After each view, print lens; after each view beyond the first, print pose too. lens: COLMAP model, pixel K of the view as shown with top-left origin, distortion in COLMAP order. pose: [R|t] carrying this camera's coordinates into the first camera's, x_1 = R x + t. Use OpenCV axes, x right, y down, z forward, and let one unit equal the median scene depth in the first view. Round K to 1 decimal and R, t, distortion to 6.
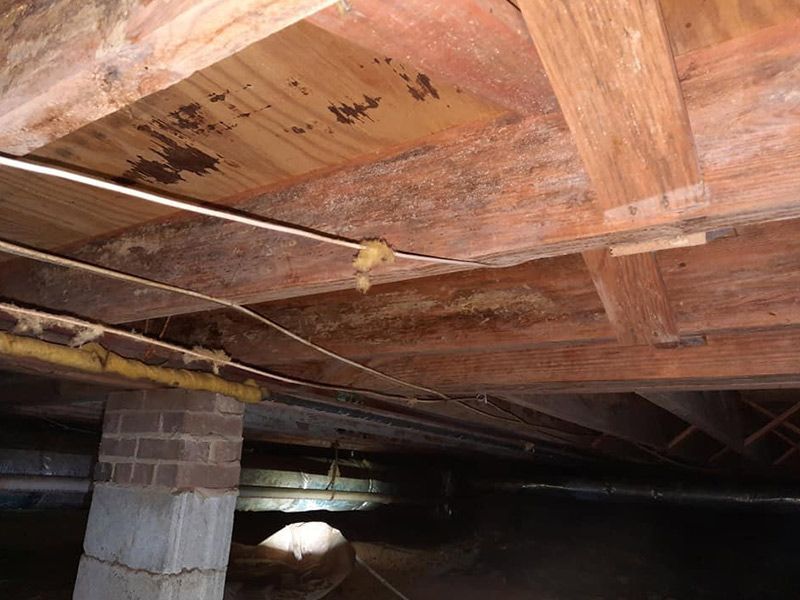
lens RADIAL K [[605.4, 0, 415.1], [0, 605.4, 303.7], [0, 0, 1]] dist [0.104916, -0.097765]
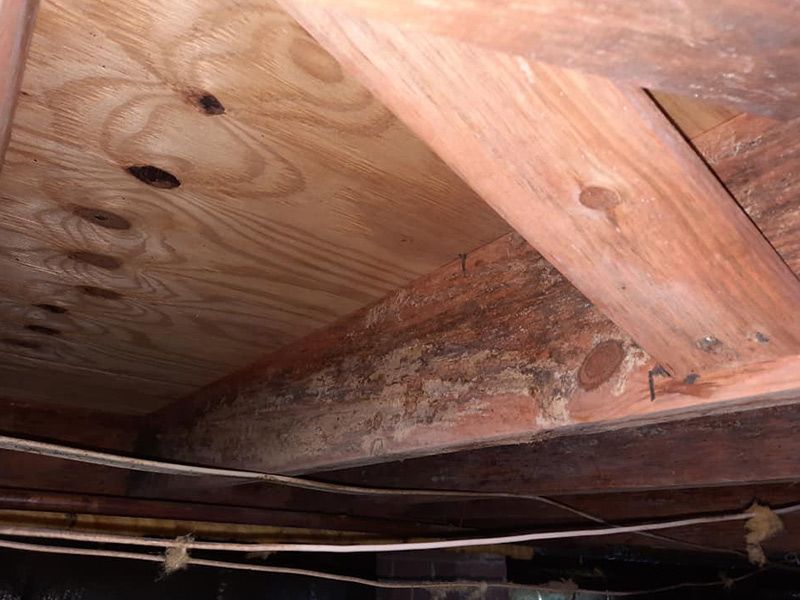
lens RADIAL K [[605.4, 0, 415.1], [0, 605.4, 303.7], [0, 0, 1]] dist [0.104916, -0.097765]
pose [[0.951691, -0.143037, -0.271708, -0.179044], [0.108585, 0.984472, -0.137930, -0.228669], [0.287218, 0.101764, 0.952444, -0.108478]]
